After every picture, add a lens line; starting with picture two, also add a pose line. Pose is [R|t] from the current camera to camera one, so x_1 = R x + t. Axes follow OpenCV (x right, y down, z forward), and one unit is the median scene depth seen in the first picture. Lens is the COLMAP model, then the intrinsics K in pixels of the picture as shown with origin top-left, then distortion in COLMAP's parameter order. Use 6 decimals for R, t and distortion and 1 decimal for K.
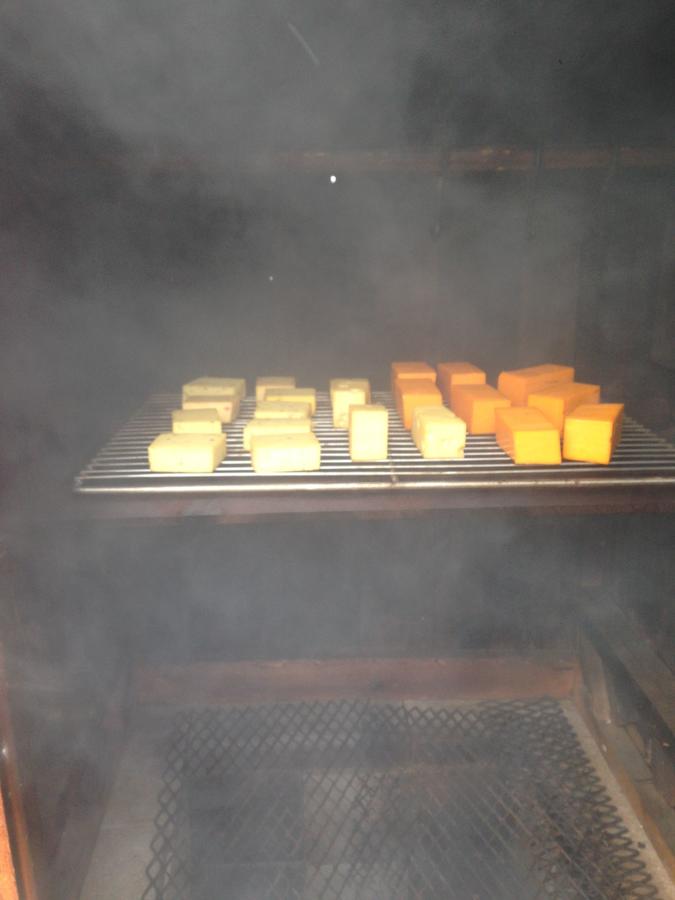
lens RADIAL K [[844.3, 0, 340.3], [0, 844.3, 445.3], [0, 0, 1]] dist [0.084304, -0.170488]
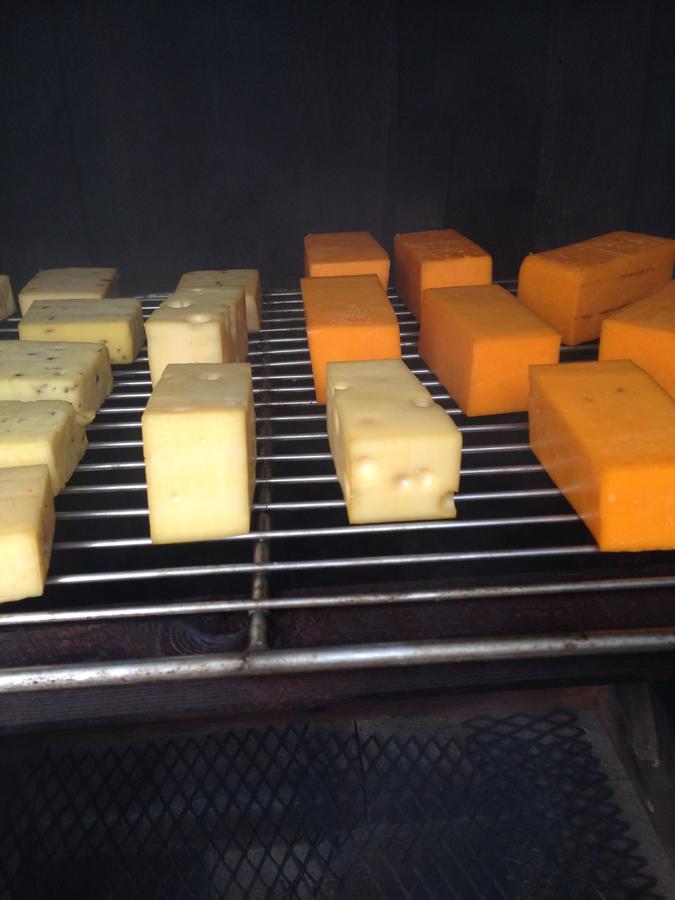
lens RADIAL K [[844.3, 0, 340.3], [0, 844.3, 445.3], [0, 0, 1]] dist [0.084304, -0.170488]
pose [[0.999006, -0.032061, 0.030967, 0.051209], [0.025995, 0.983406, 0.179544, -0.052614], [-0.036210, -0.178561, 0.983262, 0.388253]]
